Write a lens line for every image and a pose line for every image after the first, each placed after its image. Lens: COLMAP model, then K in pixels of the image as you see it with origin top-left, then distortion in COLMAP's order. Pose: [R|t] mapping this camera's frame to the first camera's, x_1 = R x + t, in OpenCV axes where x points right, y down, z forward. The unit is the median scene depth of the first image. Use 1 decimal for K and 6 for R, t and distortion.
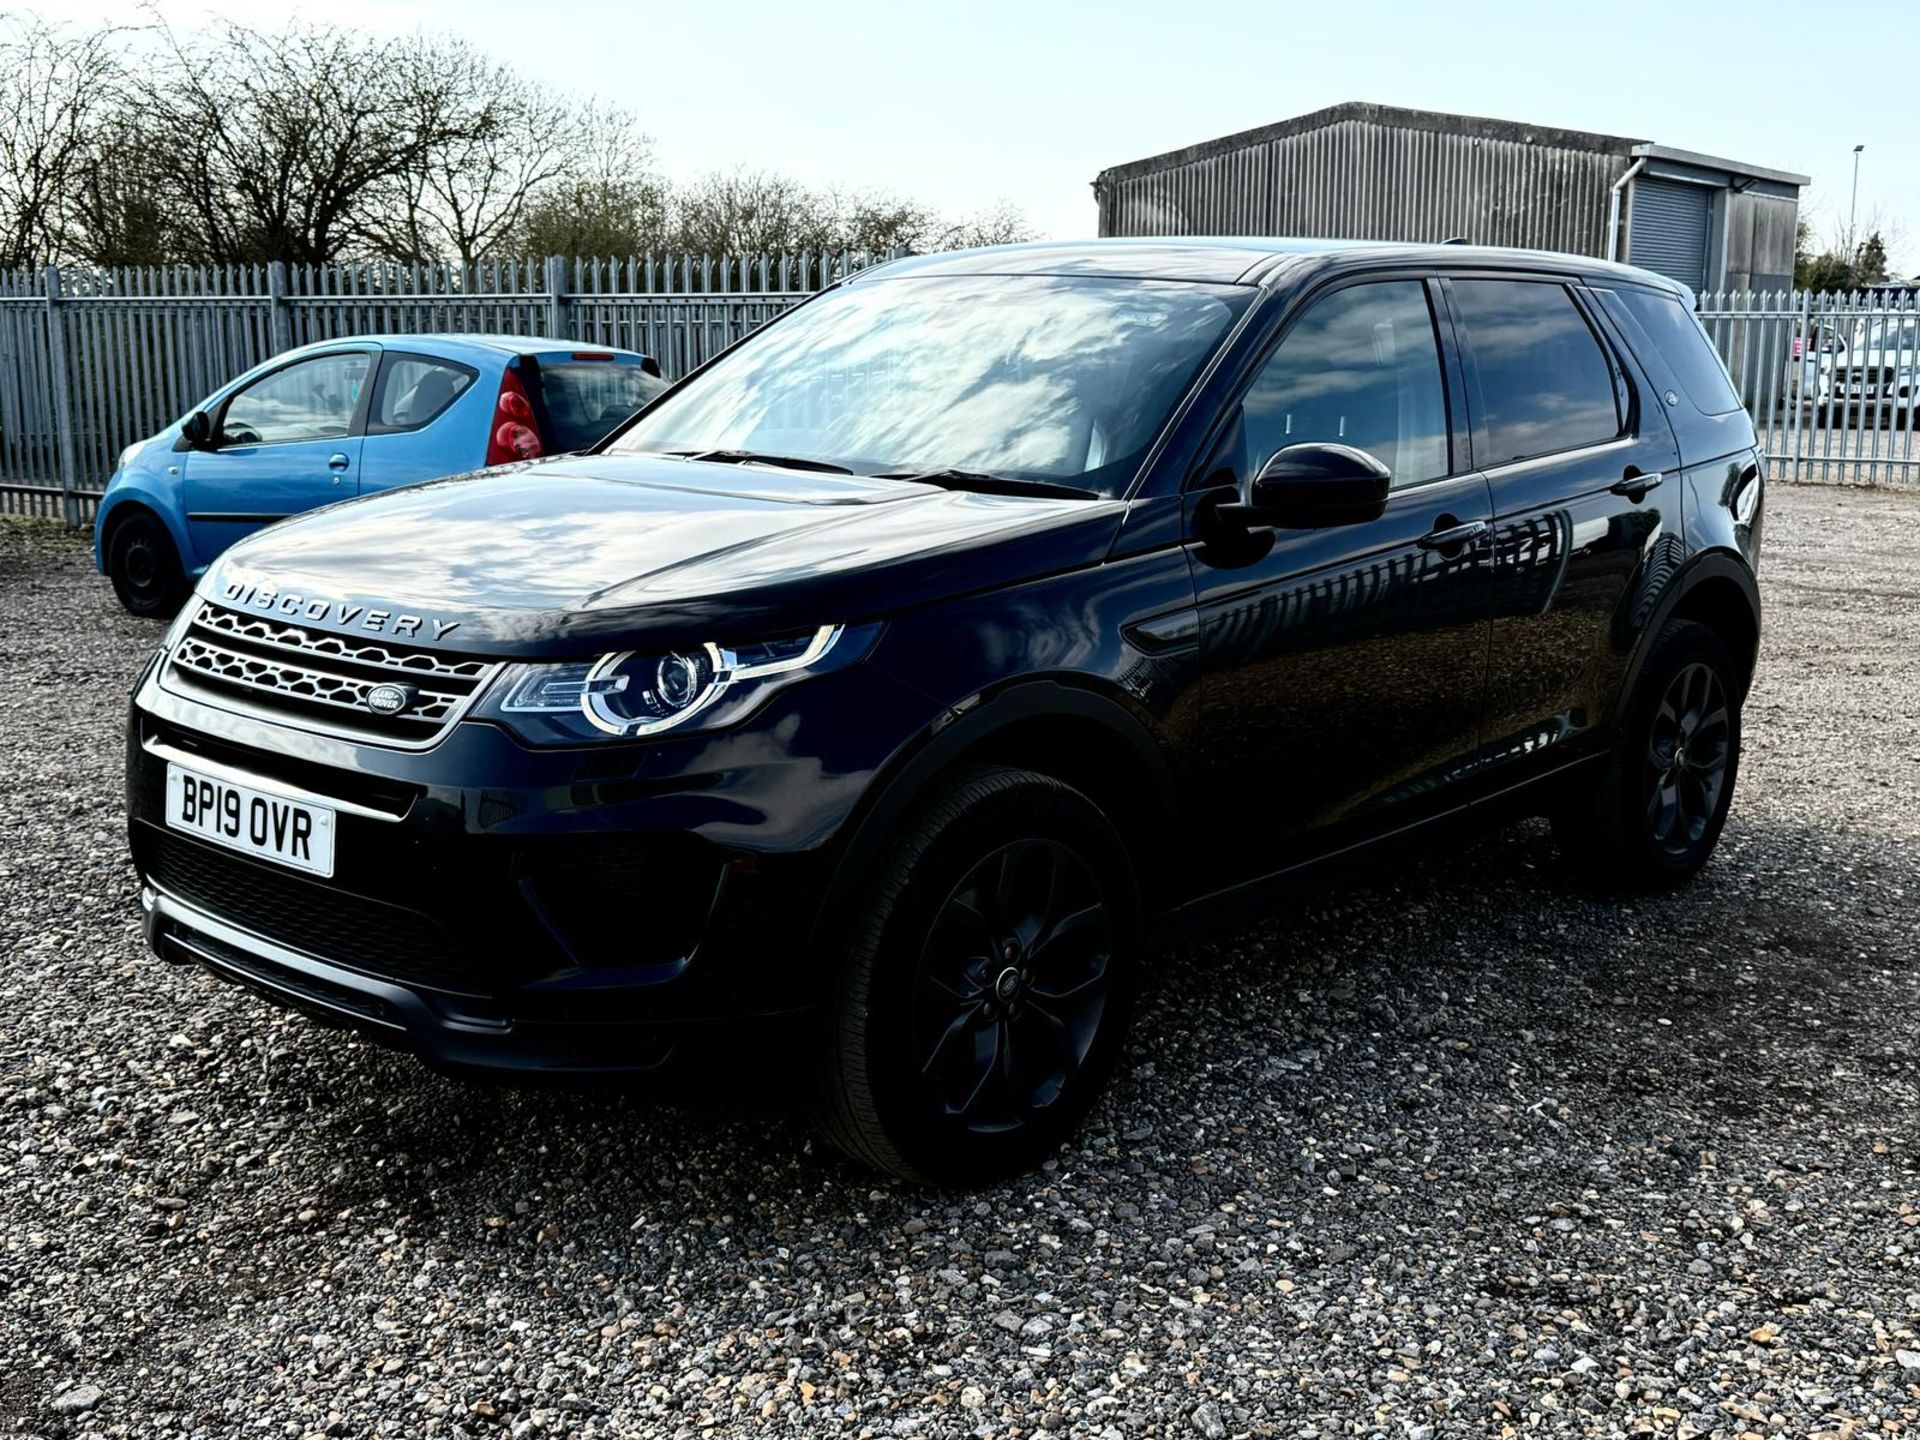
lens RADIAL K [[1995.3, 0, 960.0], [0, 1995.3, 720.0], [0, 0, 1]] dist [0.213136, -0.501865]
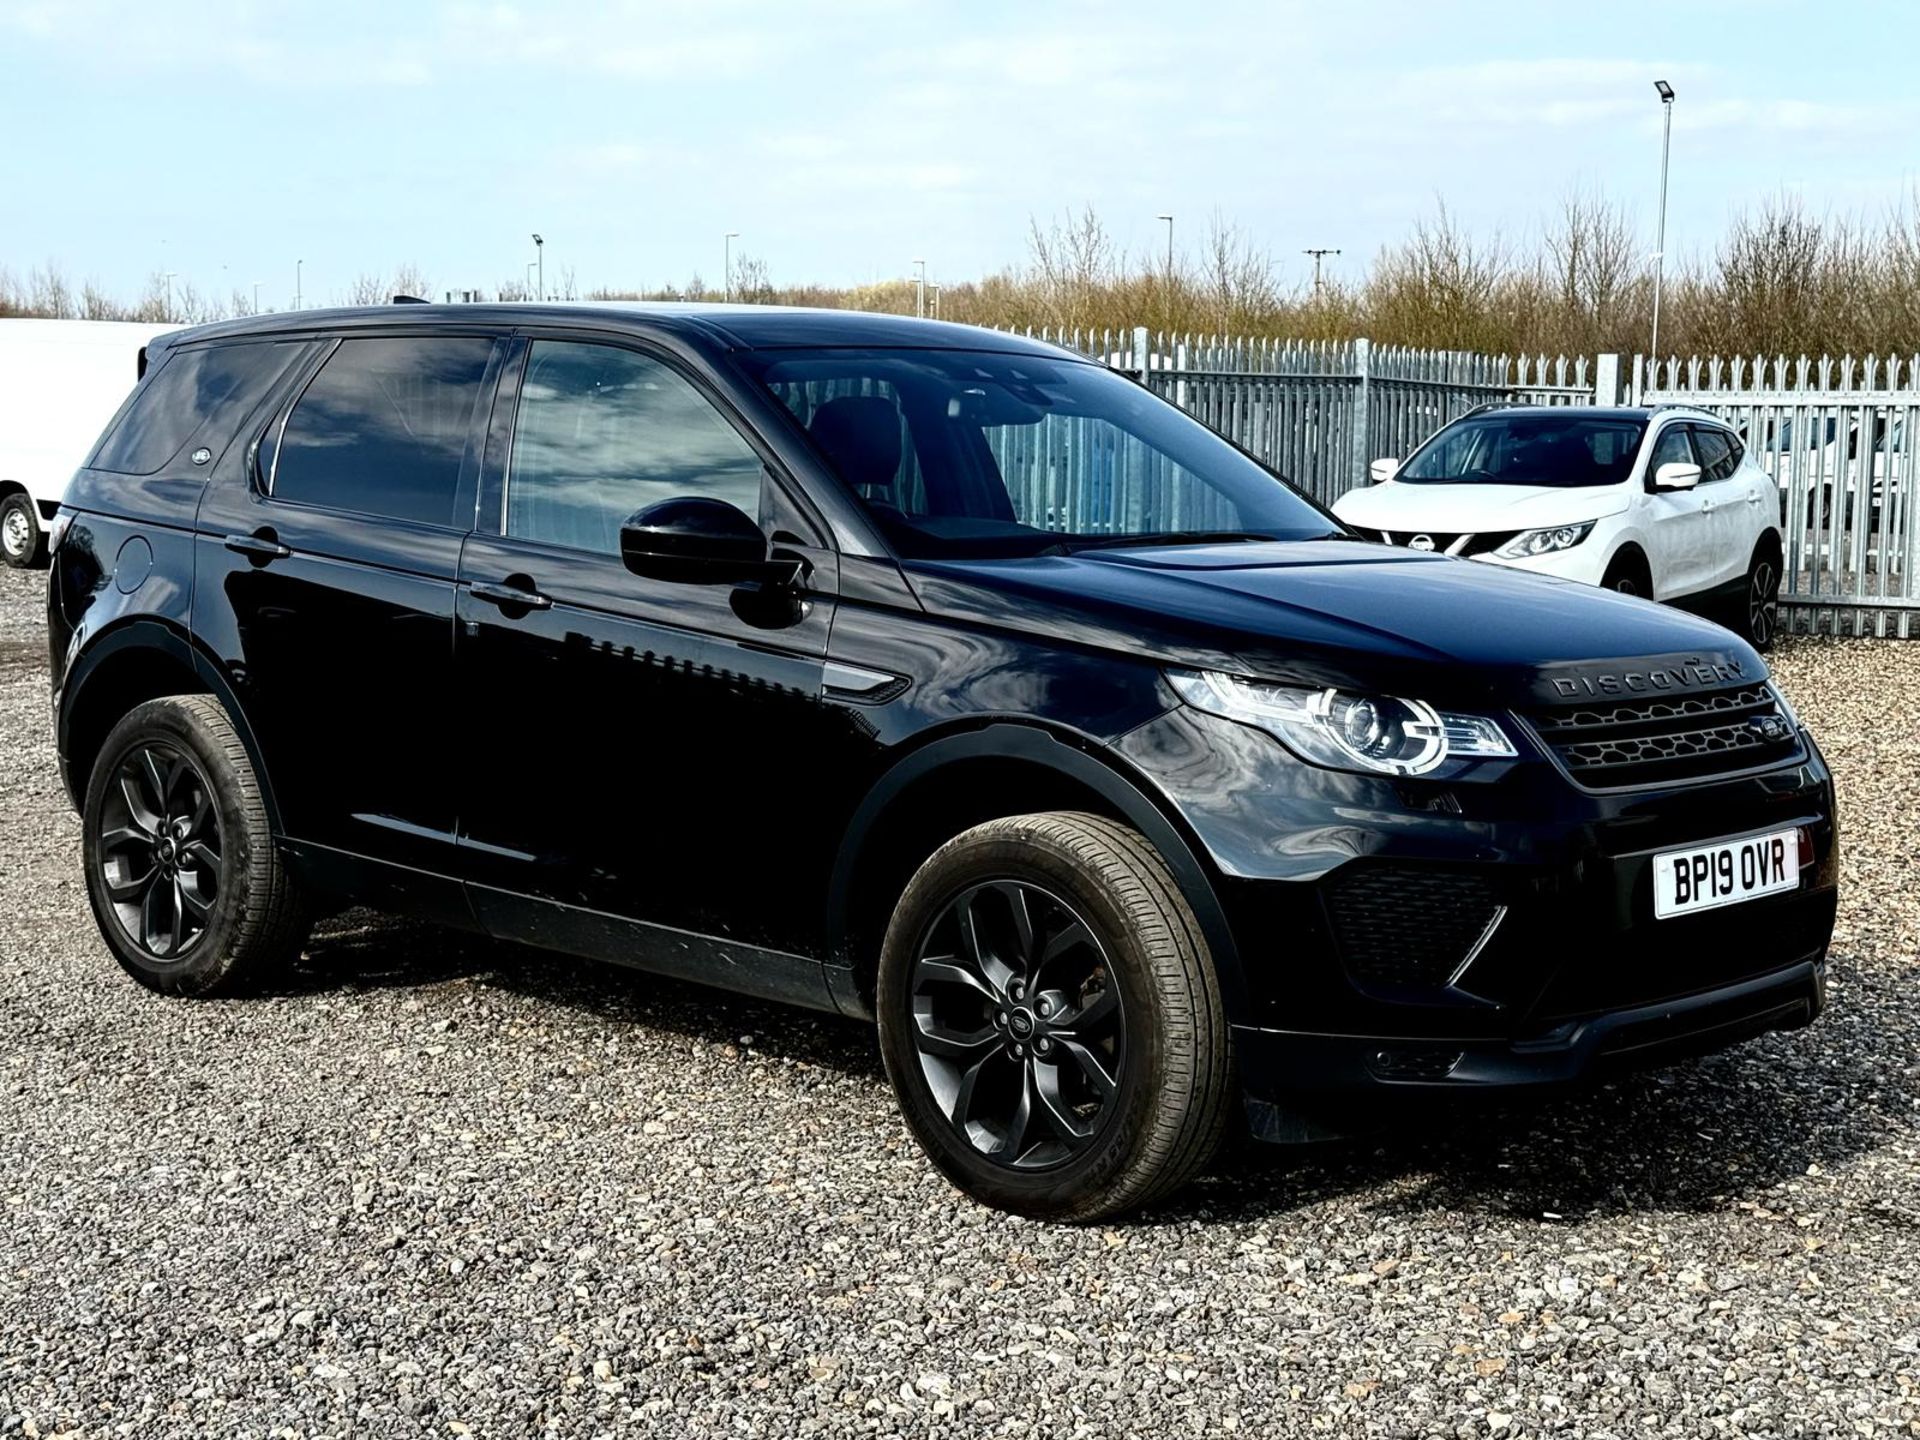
lens RADIAL K [[2814.7, 0, 960.0], [0, 2814.7, 720.0], [0, 0, 1]] dist [0.195611, -0.408608]
pose [[0.019812, -0.122271, 0.992299, -1.799534], [0.167033, 0.978950, 0.117291, -0.268738], [-0.985752, 0.163423, 0.039818, 1.294495]]
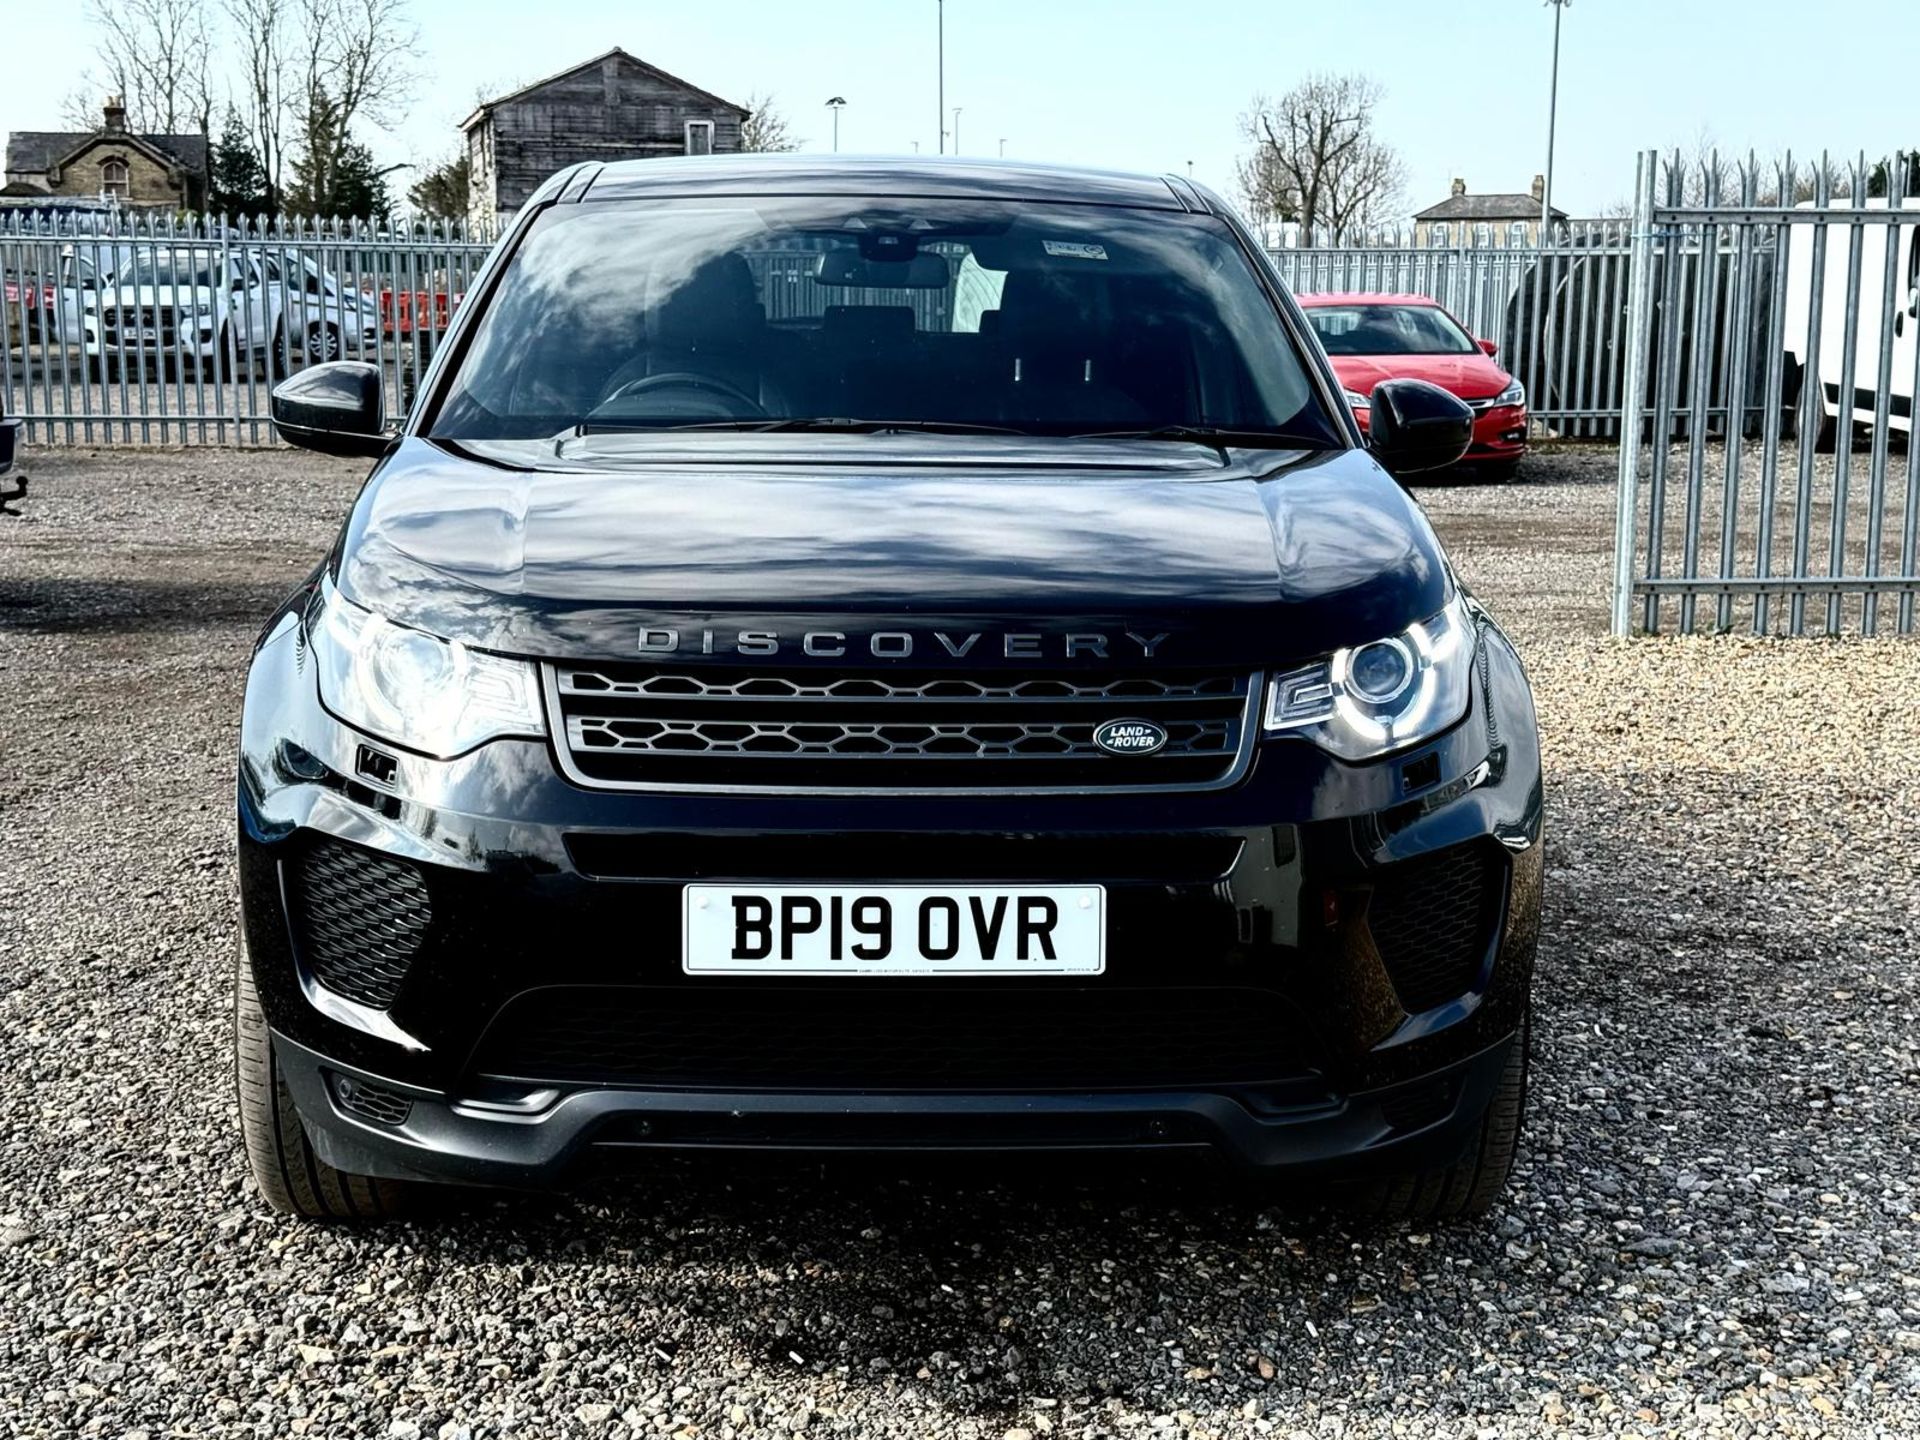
lens RADIAL K [[2585.7, 0, 960.0], [0, 2585.7, 720.0], [0, 0, 1]] dist [0.193227, -0.446698]
pose [[0.733353, -0.118014, 0.669527, -0.933283], [0.128769, 0.991103, 0.033652, -0.055145], [-0.667542, 0.061535, 0.742025, 0.270954]]
